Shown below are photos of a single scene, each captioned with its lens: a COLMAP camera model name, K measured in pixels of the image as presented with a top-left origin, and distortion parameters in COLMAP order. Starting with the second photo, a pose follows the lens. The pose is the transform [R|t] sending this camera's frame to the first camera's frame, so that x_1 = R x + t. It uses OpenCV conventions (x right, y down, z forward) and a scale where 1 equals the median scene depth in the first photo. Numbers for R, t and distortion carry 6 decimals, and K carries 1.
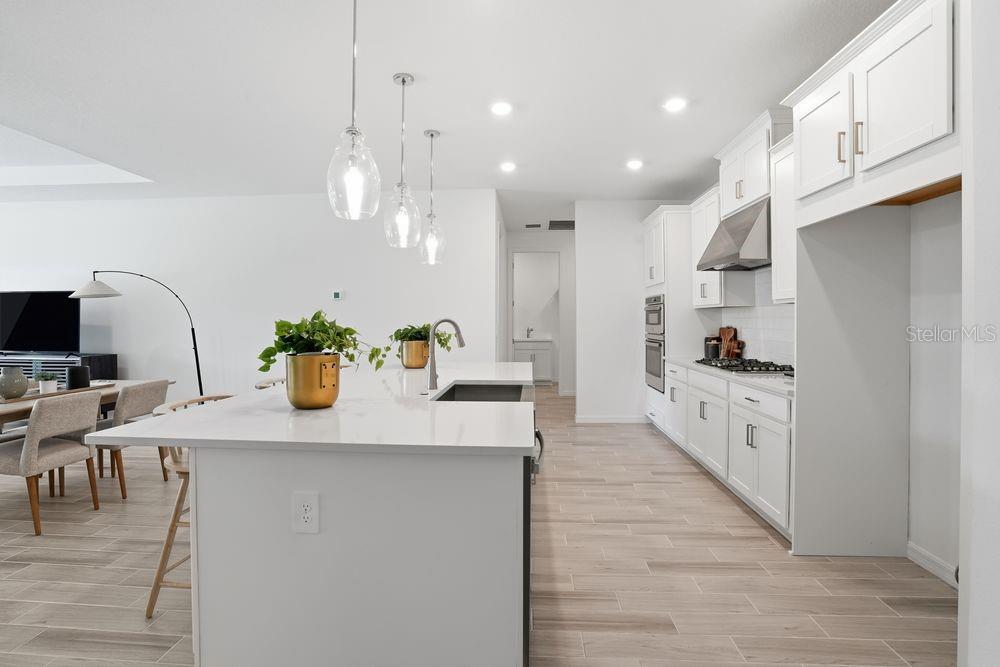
lens RADIAL K [[480.2, 0, 500.0], [0, 480.2, 321.2], [0, 0, 1]] dist [-0.028309, 0.000454]
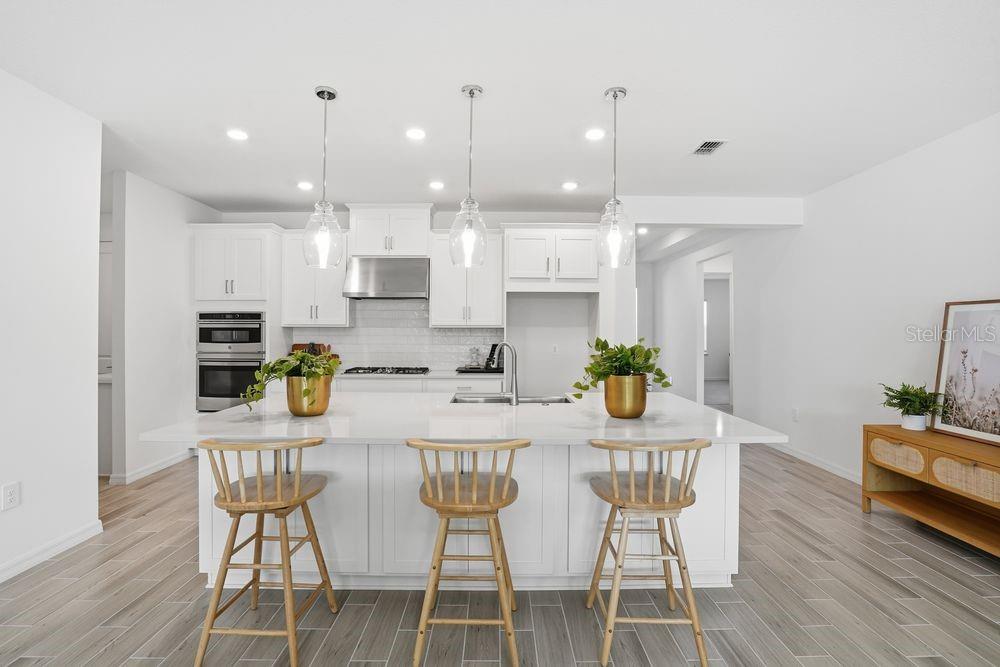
lens RADIAL K [[480.2, 0, 500.0], [0, 480.2, 321.2], [0, 0, 1]] dist [-0.028309, 0.000454]
pose [[-0.055770, 0.021516, 0.998212, -0.886512], [0.001956, 0.999768, -0.021440, -0.021177], [-0.998442, 0.000757, -0.055799, 0.767634]]
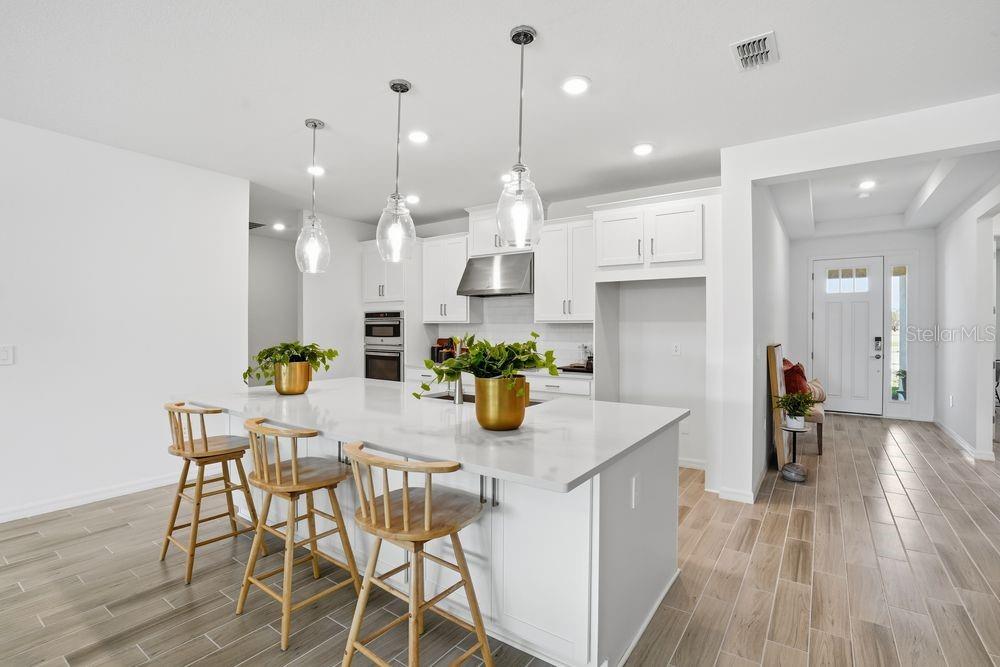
lens RADIAL K [[480.2, 0, 500.0], [0, 480.2, 321.2], [0, 0, 1]] dist [-0.028309, 0.000454]
pose [[0.530822, 0.014414, 0.847361, -0.693509], [0.001323, 0.999840, -0.017836, -0.014161], [-0.847482, 0.010589, 0.530718, 0.251787]]
